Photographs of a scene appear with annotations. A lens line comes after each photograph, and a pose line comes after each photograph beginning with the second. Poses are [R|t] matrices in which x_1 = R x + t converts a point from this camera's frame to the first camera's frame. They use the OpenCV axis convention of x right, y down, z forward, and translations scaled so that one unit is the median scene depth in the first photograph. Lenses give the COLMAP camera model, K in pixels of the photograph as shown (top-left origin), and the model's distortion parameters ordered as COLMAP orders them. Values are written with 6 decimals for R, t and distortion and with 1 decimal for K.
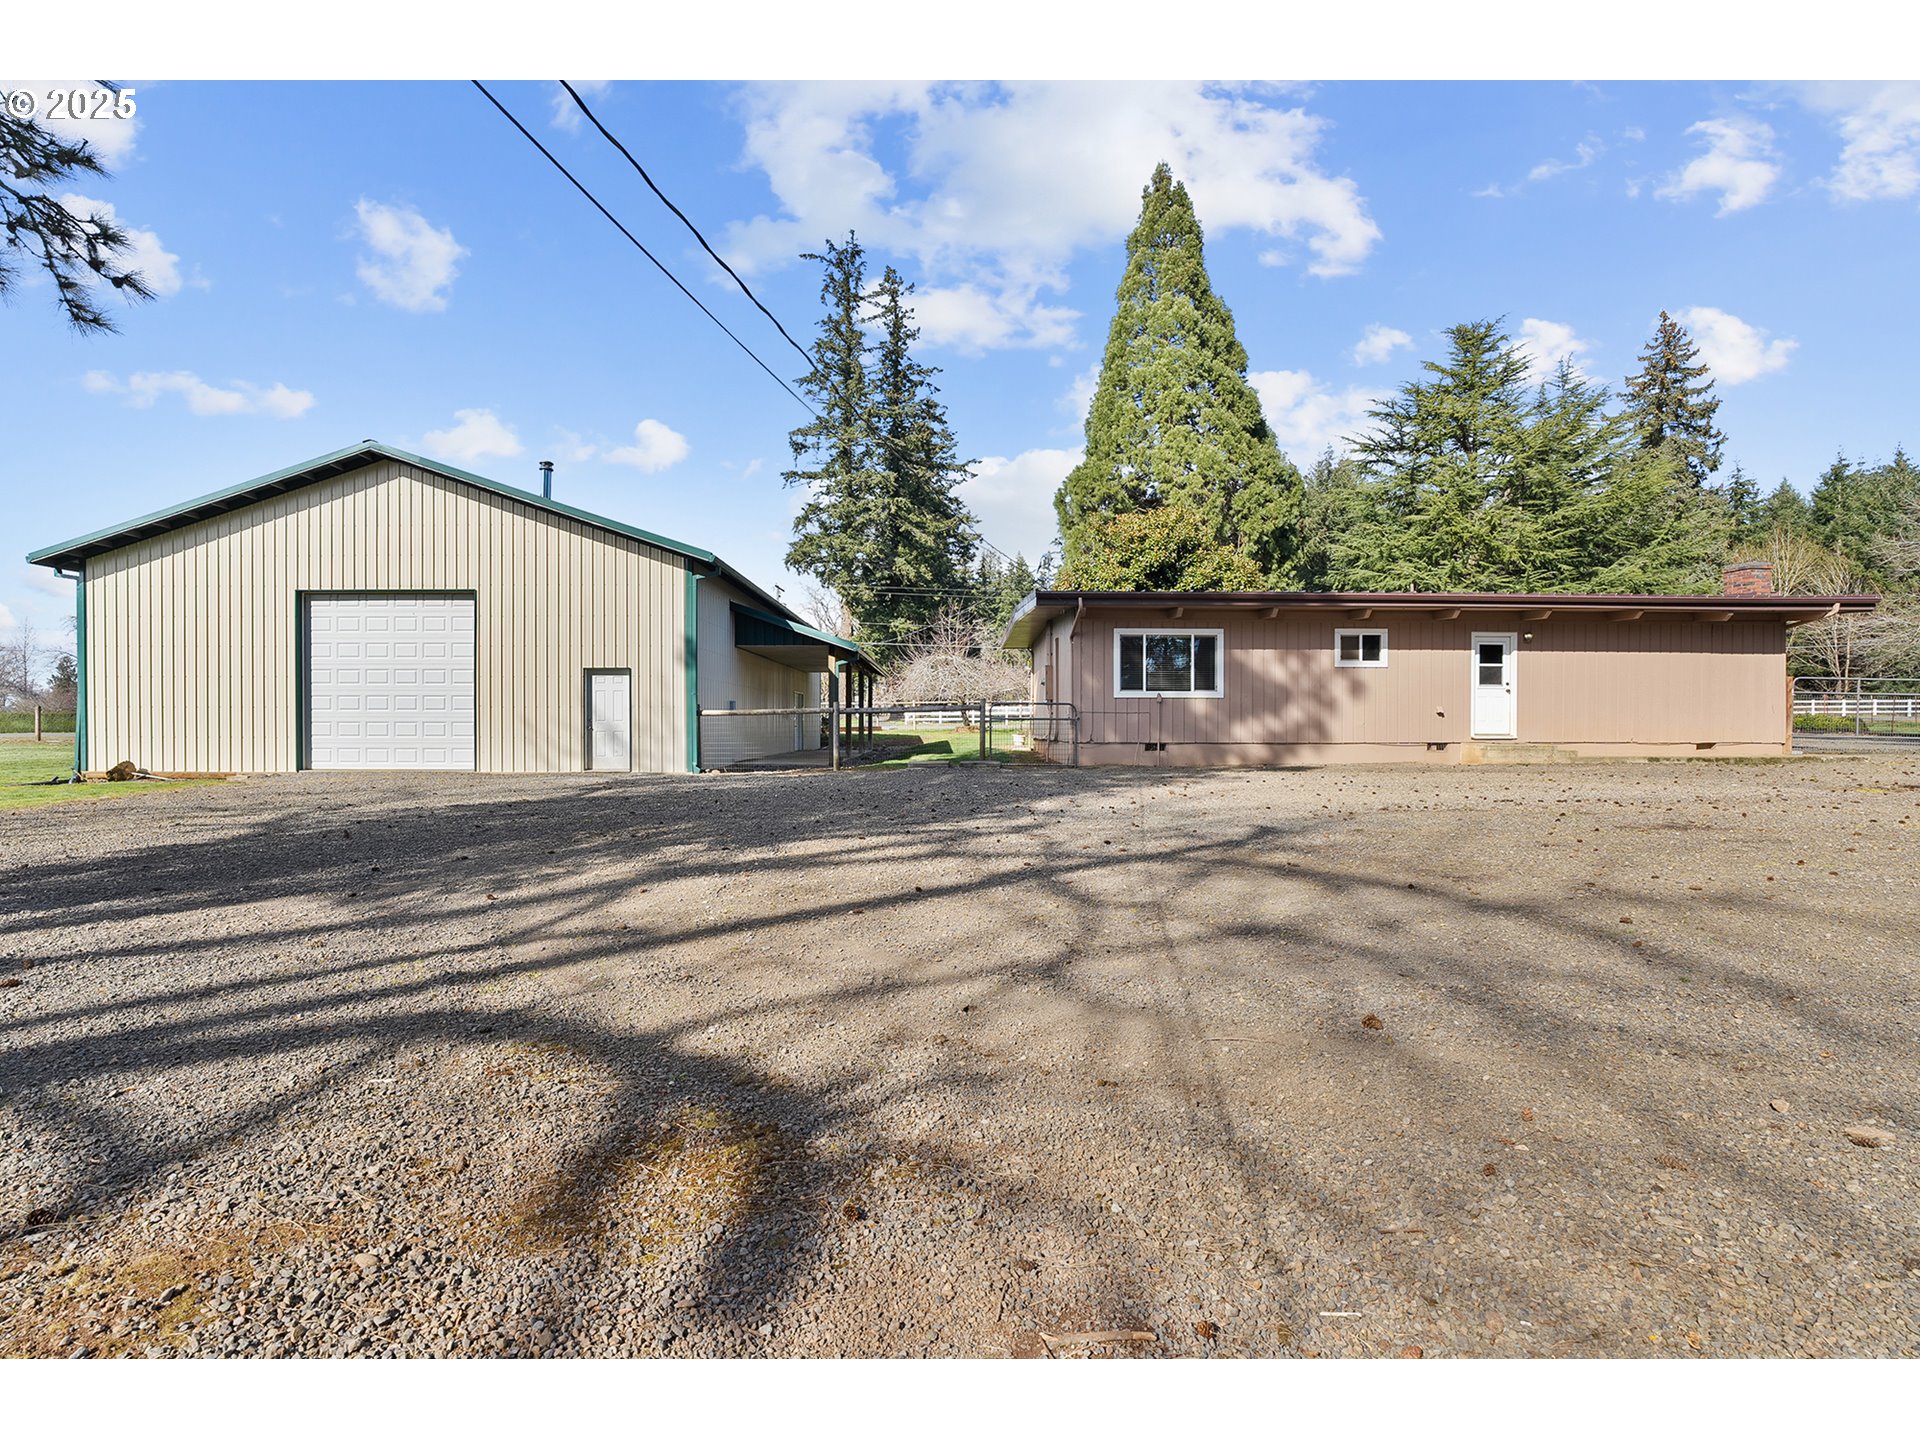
lens RADIAL K [[872.0, 0, 958.1], [0, 872.0, 719.1], [0, 0, 1]] dist [-0.044773, 0.016027]
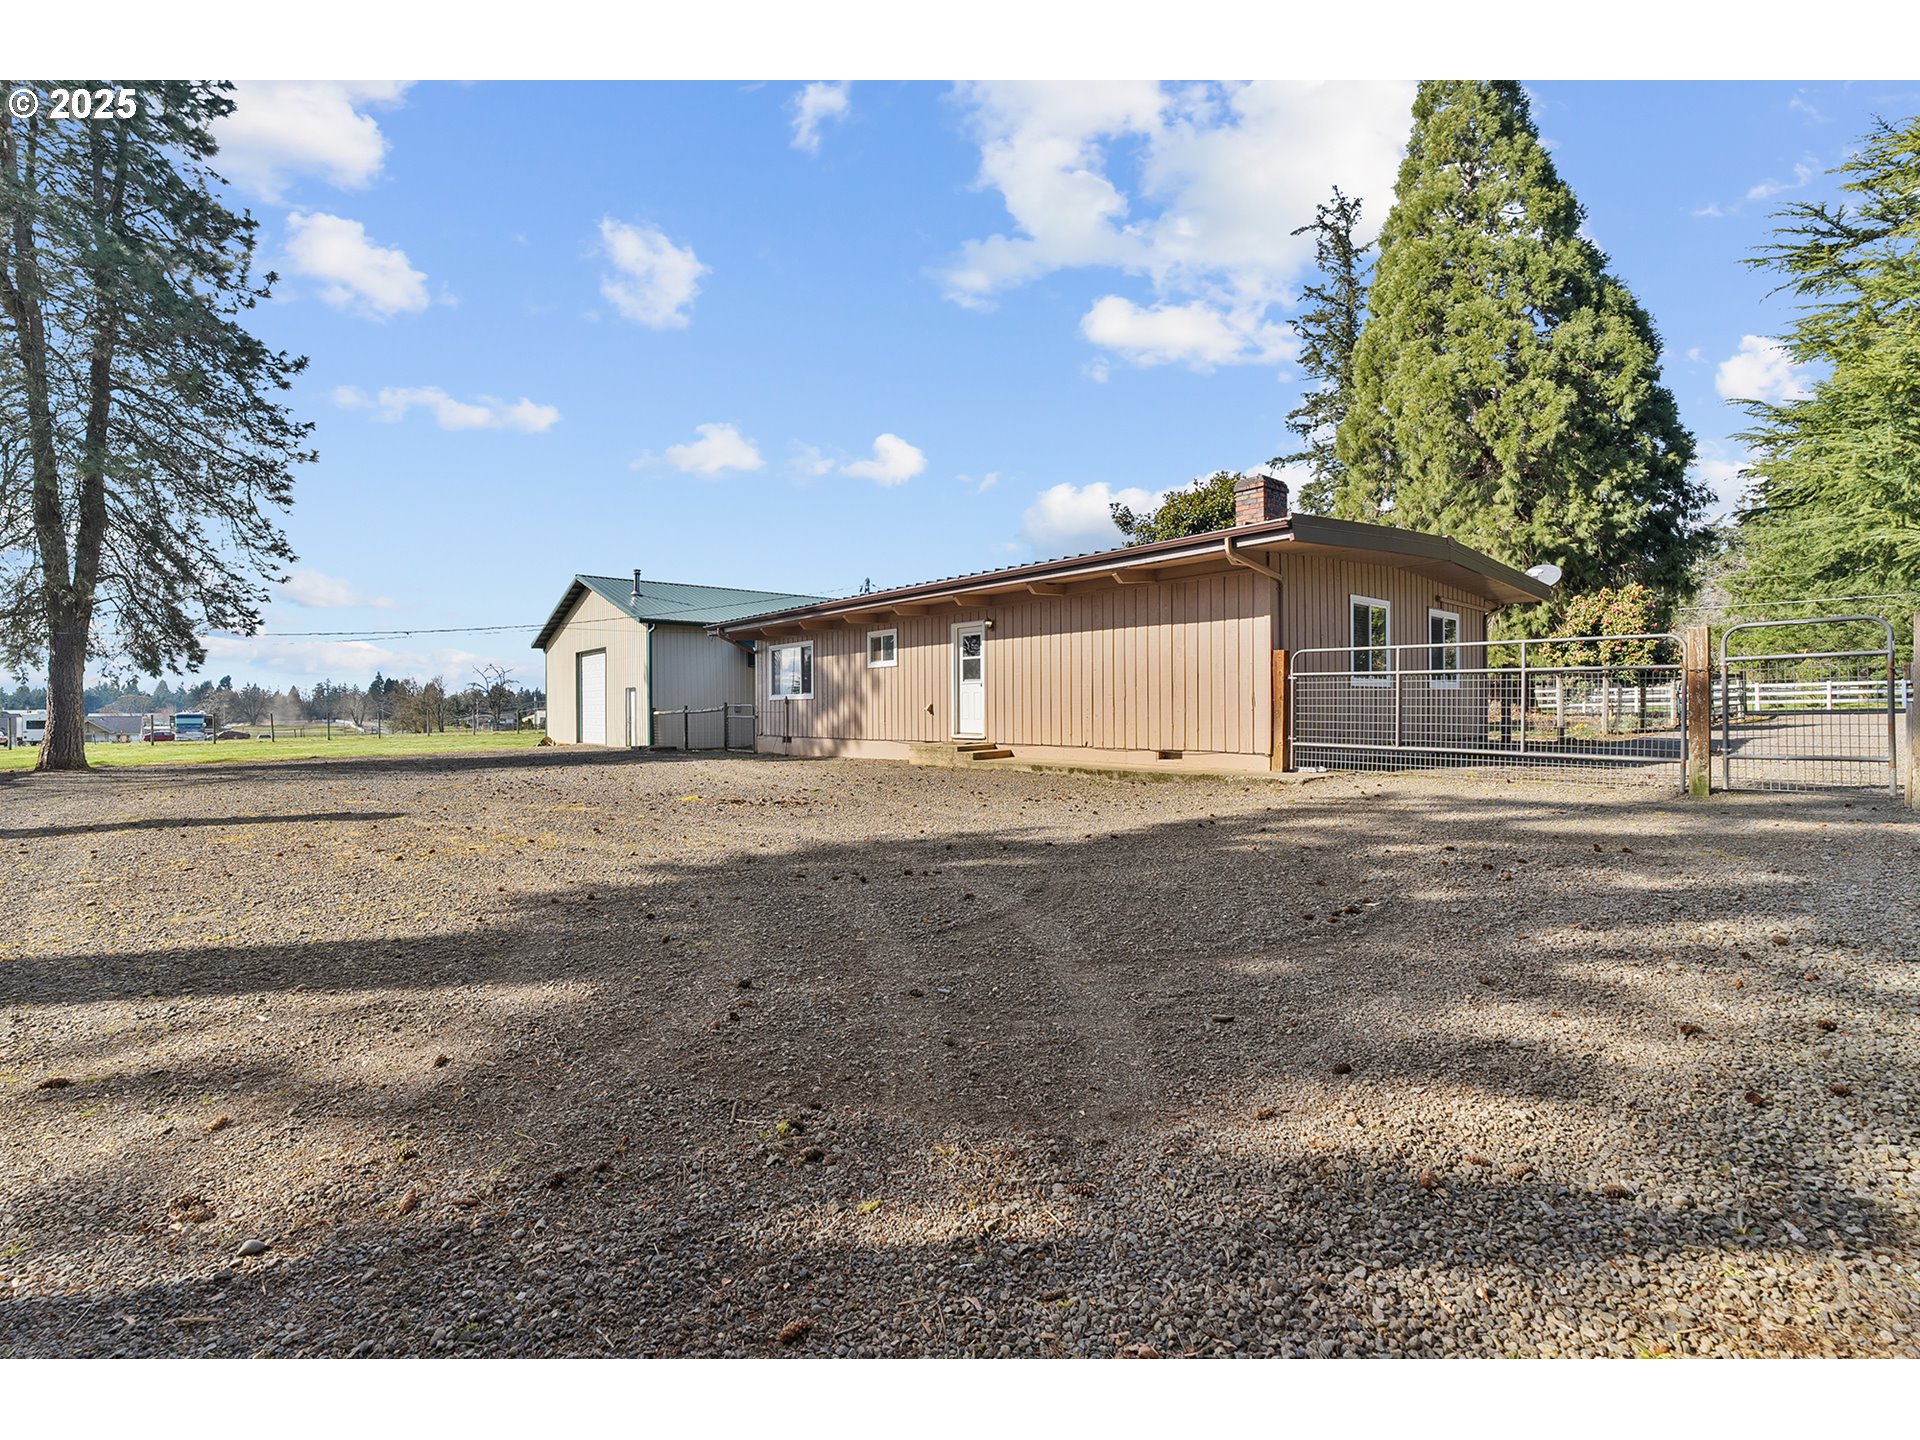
lens RADIAL K [[872.0, 0, 958.1], [0, 872.0, 719.1], [0, 0, 1]] dist [-0.044773, 0.016027]
pose [[0.607982, 0.004710, -0.793937, 1.365372], [0.002742, 0.999964, 0.008032, -0.004560], [0.793946, -0.007060, 0.607947, 0.426990]]
